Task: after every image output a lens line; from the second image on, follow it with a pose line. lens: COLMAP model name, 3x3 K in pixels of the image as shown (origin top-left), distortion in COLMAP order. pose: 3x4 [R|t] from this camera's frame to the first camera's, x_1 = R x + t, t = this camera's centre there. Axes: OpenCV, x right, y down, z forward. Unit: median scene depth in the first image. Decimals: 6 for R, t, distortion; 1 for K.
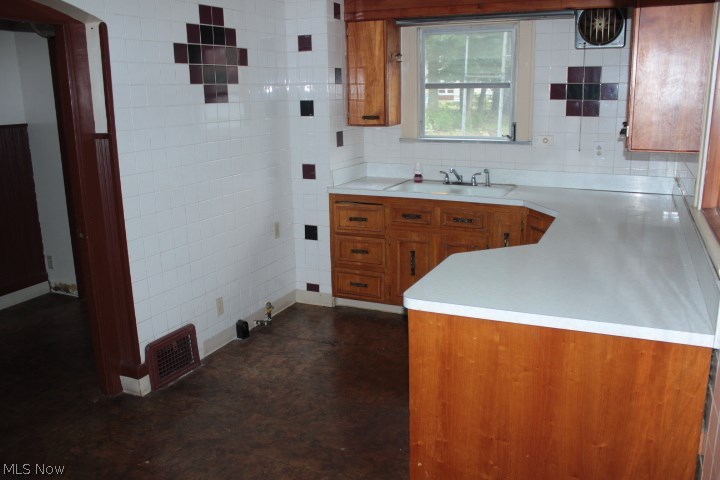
lens RADIAL K [[606.5, 0, 360.4], [0, 606.5, 239.2], [0, 0, 1]] dist [-0.130696, 0.042211]
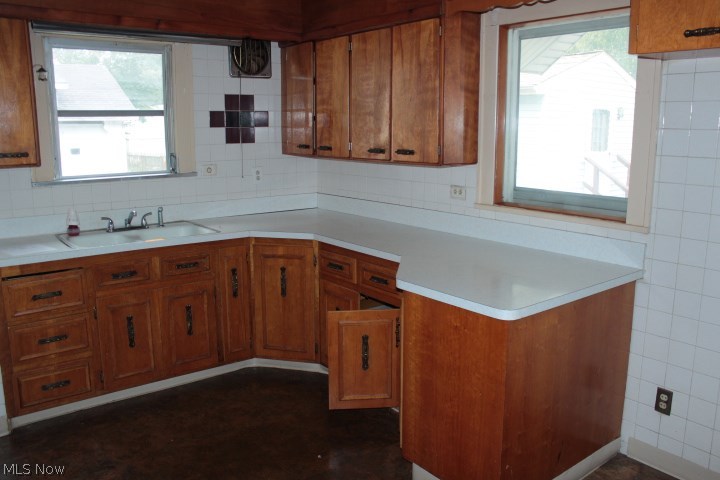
lens RADIAL K [[606.5, 0, 360.9], [0, 606.5, 243.1], [0, 0, 1]] dist [-0.130696, 0.042211]
pose [[0.438148, -0.157600, 0.884979, -0.460437], [0.200923, 0.976772, 0.074471, -0.073367], [-0.876160, 0.145183, 0.459636, 0.359891]]
